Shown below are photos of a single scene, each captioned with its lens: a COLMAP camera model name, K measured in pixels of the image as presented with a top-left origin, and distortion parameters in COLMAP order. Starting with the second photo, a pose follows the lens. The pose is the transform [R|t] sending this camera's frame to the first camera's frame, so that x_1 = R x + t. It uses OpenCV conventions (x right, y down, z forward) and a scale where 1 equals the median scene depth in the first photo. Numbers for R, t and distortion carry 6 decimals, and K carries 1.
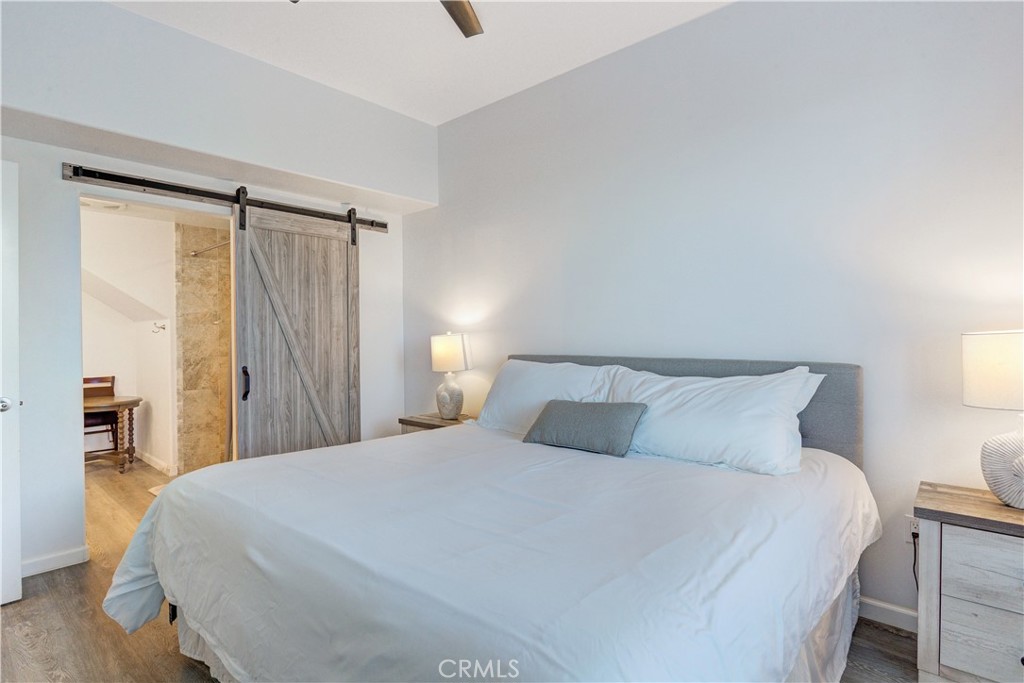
lens RADIAL K [[511.4, 0, 510.8], [0, 511.4, 341.7], [0, 0, 1]] dist [-0.003363, -0.000004]
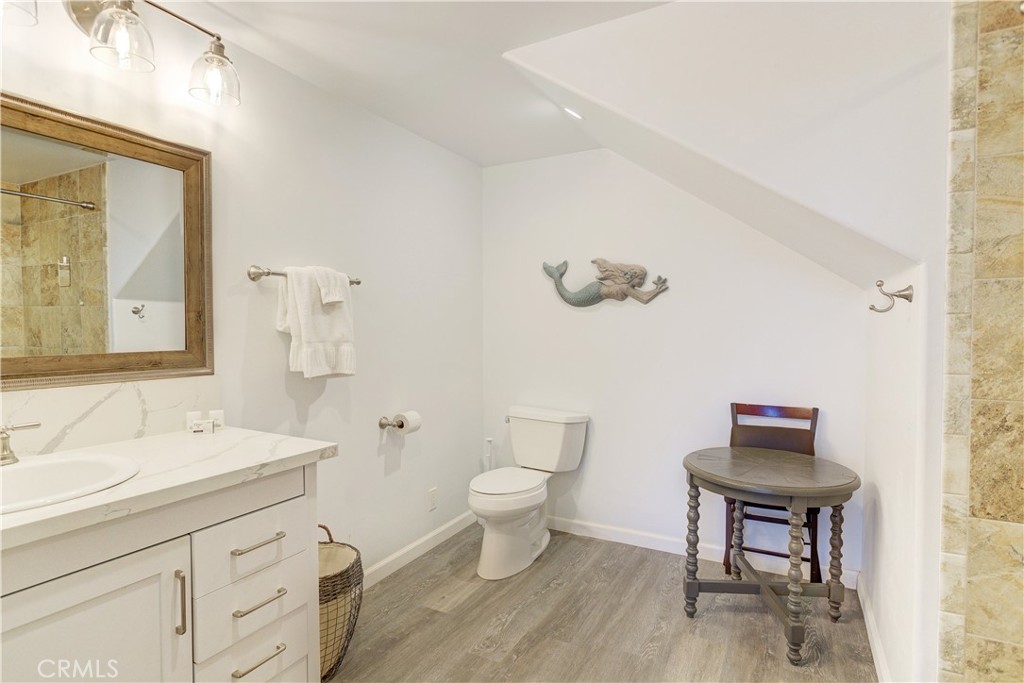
lens RADIAL K [[511.4, 0, 511.3], [0, 511.4, 341.6], [0, 0, 1]] dist [-0.003363, -0.000004]
pose [[0.221521, 0.030790, -0.974669, -0.429354], [-0.011202, 0.999516, 0.029029, -0.005366], [0.975091, 0.004488, 0.221759, 0.695770]]
